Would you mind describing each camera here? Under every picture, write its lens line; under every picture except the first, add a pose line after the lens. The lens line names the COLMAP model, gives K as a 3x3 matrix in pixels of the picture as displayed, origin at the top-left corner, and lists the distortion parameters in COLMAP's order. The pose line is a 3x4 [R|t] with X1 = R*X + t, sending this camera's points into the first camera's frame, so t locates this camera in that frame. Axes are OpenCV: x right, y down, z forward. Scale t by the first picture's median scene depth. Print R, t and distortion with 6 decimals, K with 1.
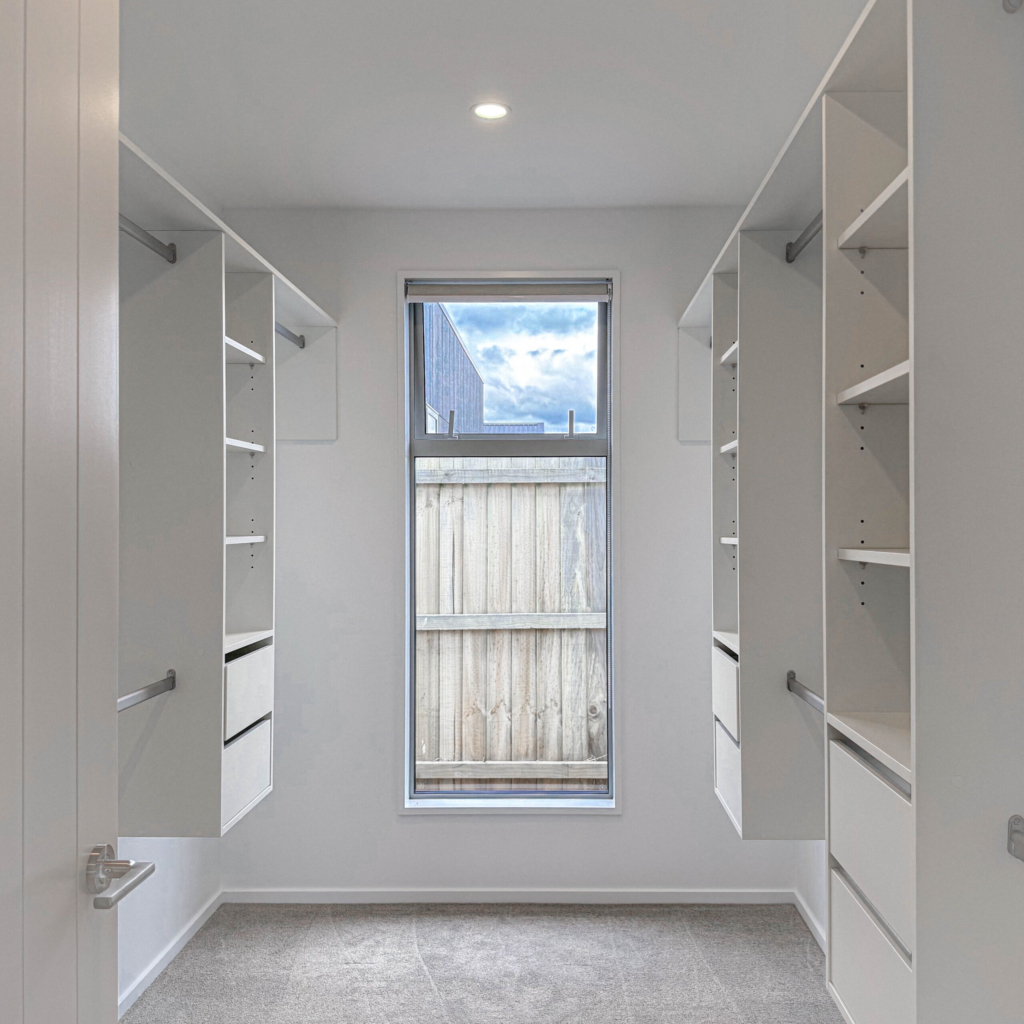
lens RADIAL K [[943.0, 0, 511.7], [0, 943.0, 514.5], [0, 0, 1]] dist [0.116991, -0.175942]
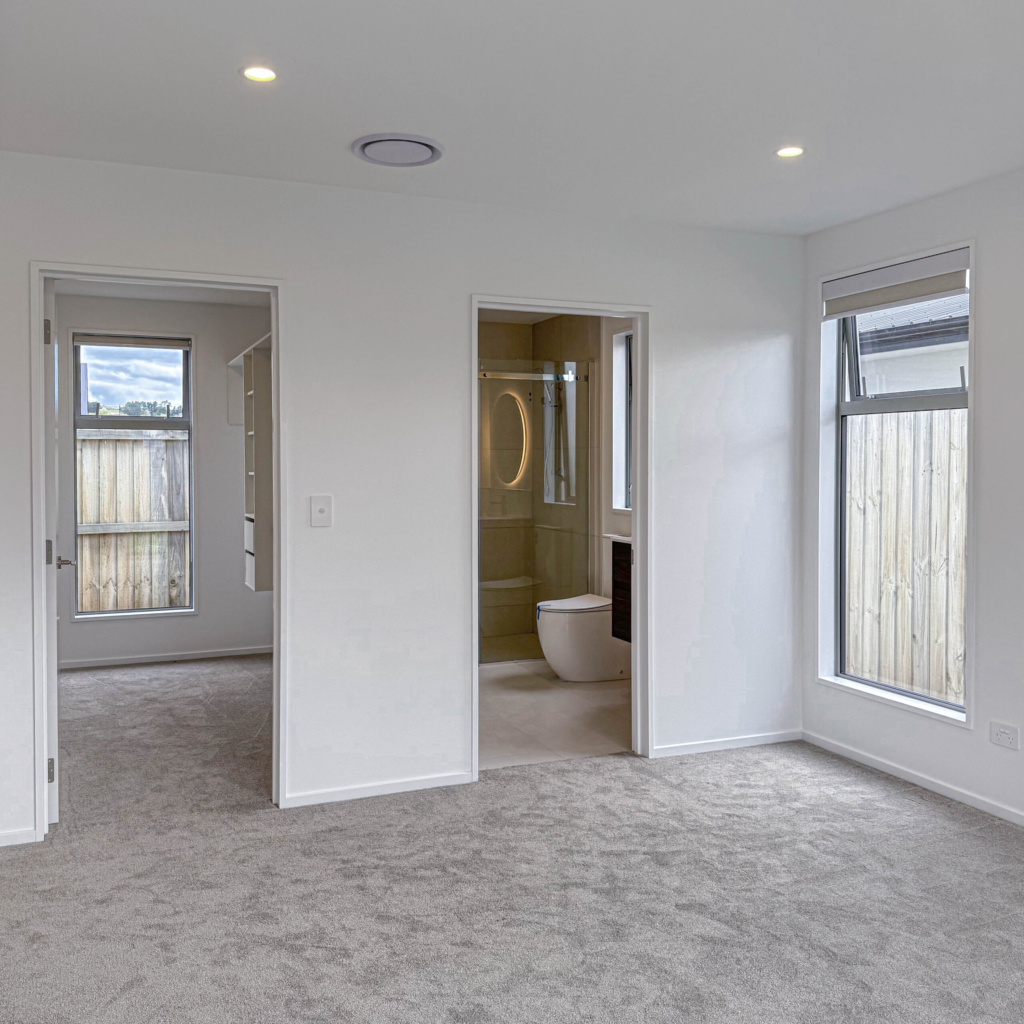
lens RADIAL K [[966.4, 0, 508.6], [0, 966.4, 507.7], [0, 0, 1]] dist [0.150492, -0.226005]
pose [[0.897762, -0.014418, 0.440246, -0.135109], [-0.007693, 0.998798, 0.048398, -0.004575], [-0.440414, -0.046837, 0.896572, -0.746313]]
